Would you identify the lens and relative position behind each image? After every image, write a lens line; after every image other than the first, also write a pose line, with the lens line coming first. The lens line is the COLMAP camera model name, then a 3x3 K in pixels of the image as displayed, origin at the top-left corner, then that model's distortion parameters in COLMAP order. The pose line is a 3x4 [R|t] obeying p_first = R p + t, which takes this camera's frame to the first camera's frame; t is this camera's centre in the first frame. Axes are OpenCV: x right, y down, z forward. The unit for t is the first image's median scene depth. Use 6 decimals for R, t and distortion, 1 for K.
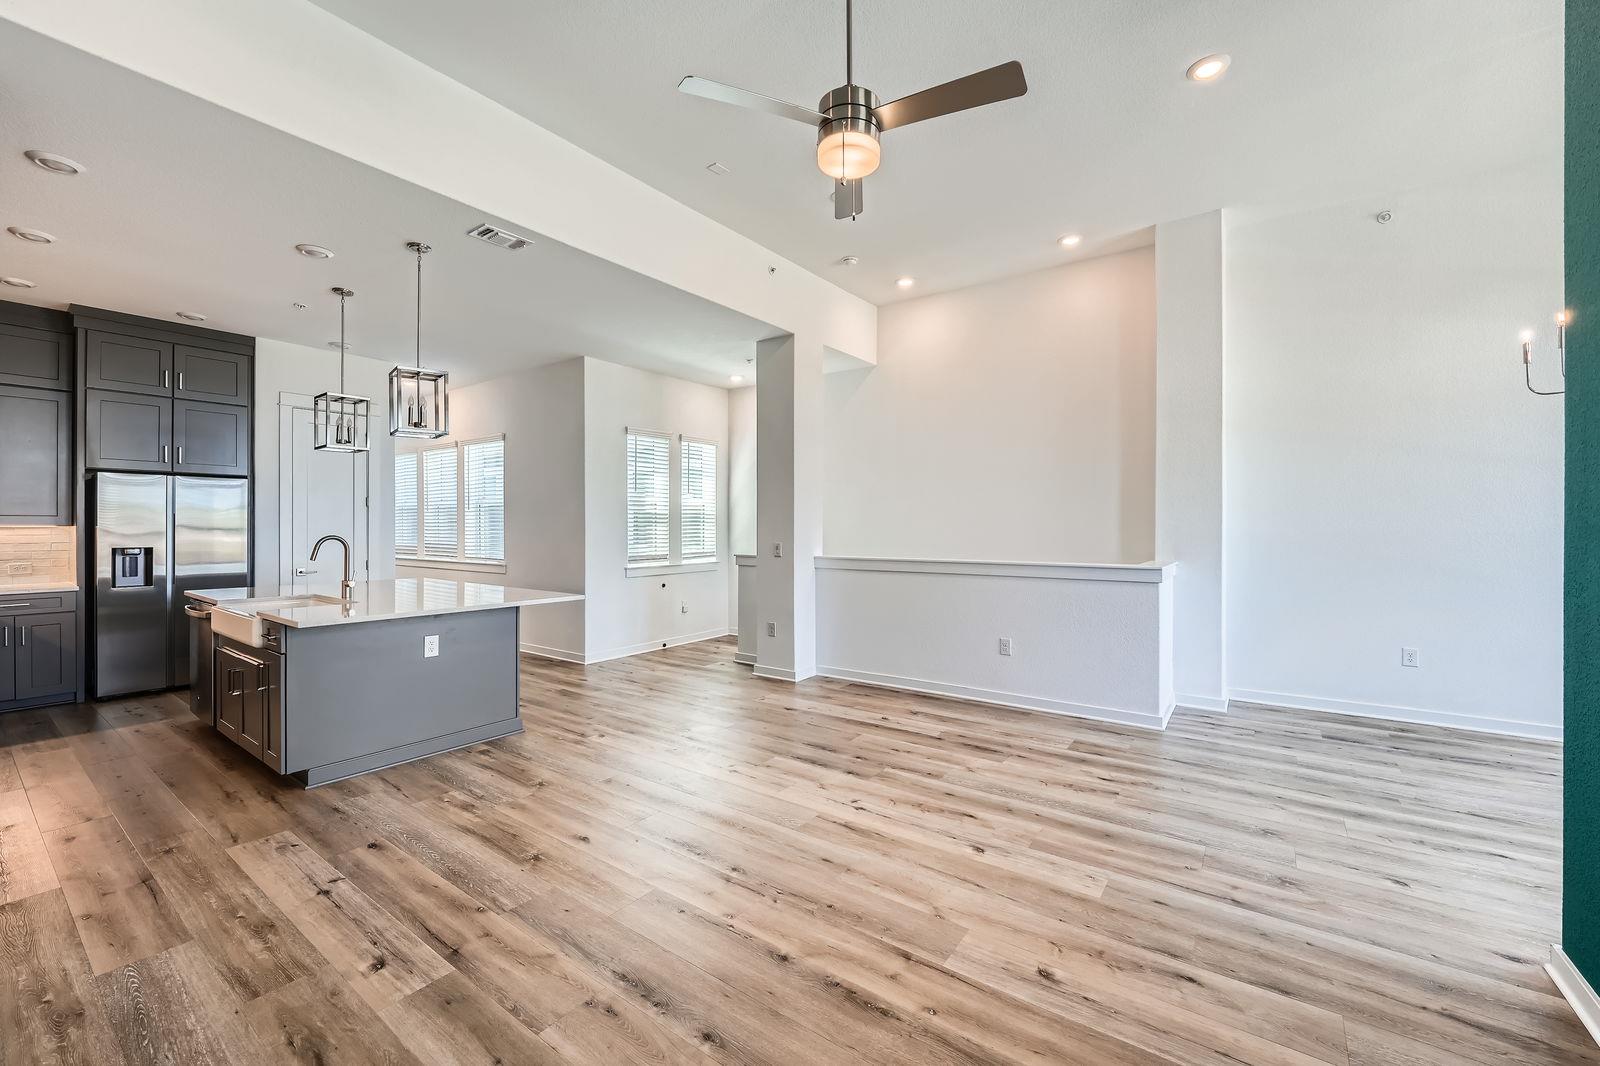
lens RADIAL K [[651.8, 0, 804.7], [0, 651.8, 527.0], [0, 0, 1]] dist [-0.014612, 0.001558]
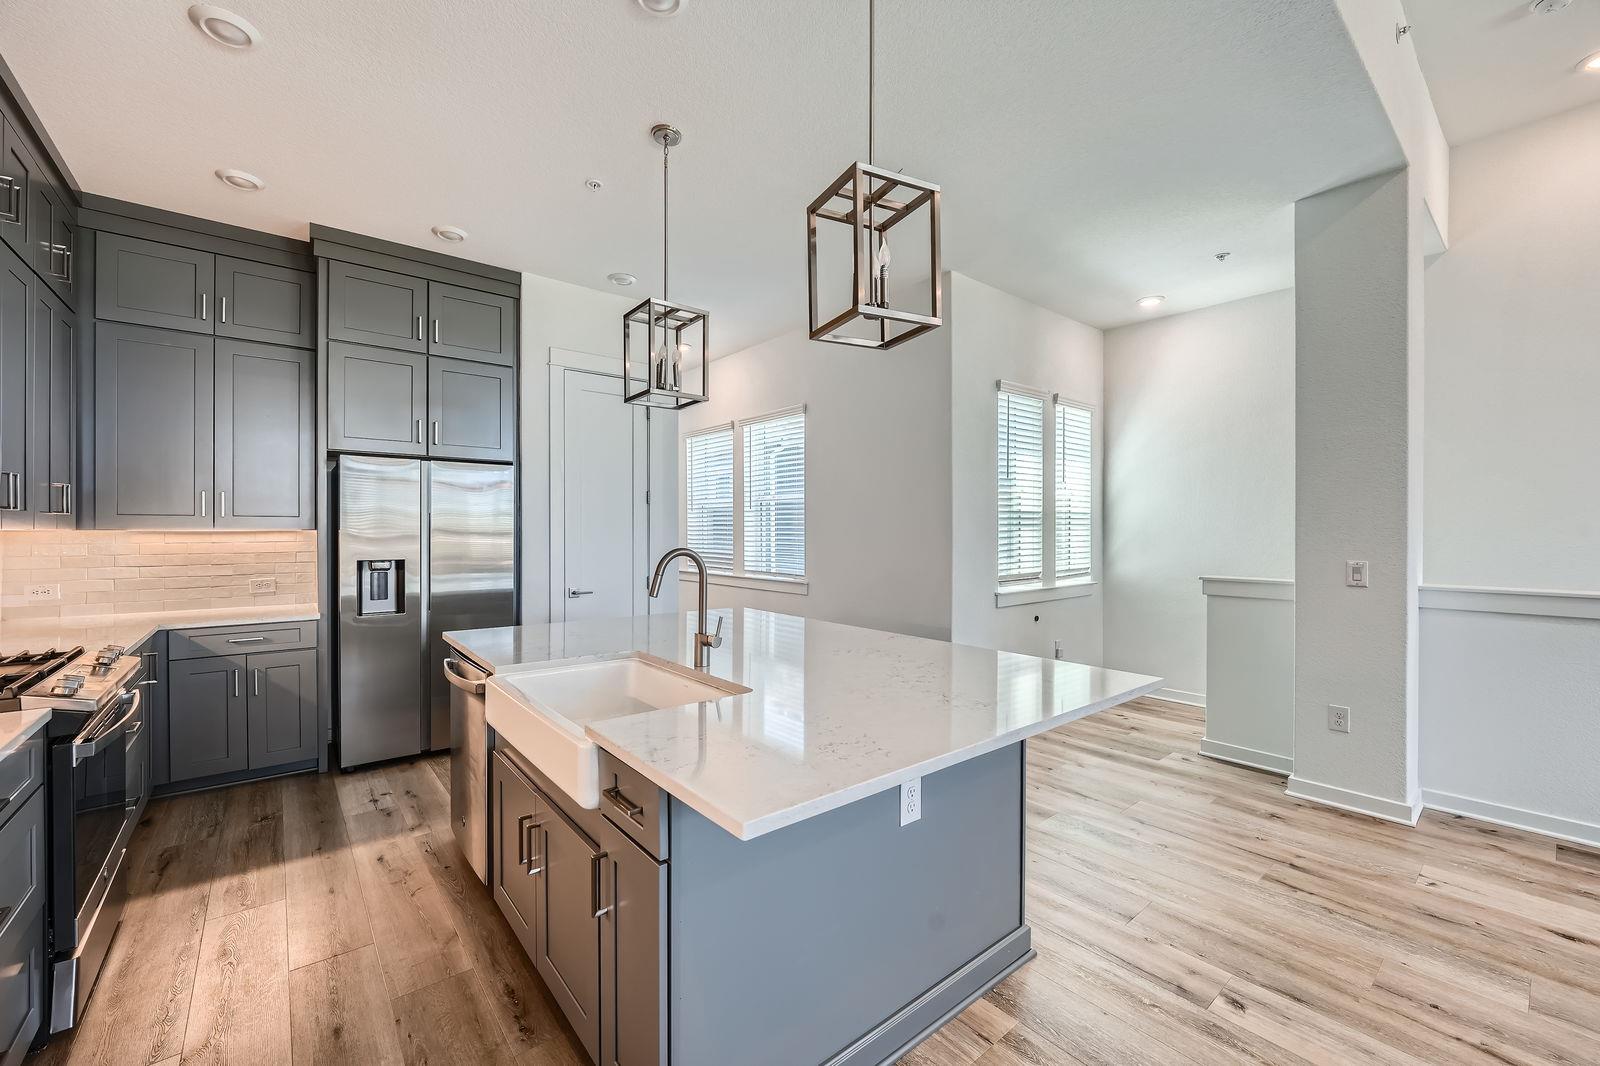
lens RADIAL K [[651.8, 0, 798.8], [0, 651.8, 535.1], [0, 0, 1]] dist [-0.014612, 0.001558]
pose [[0.966251, 0.001981, -0.257593, -0.385635], [-0.000733, 0.999988, 0.004944, 0.000352], [0.257600, -0.004588, 0.966241, 0.397085]]
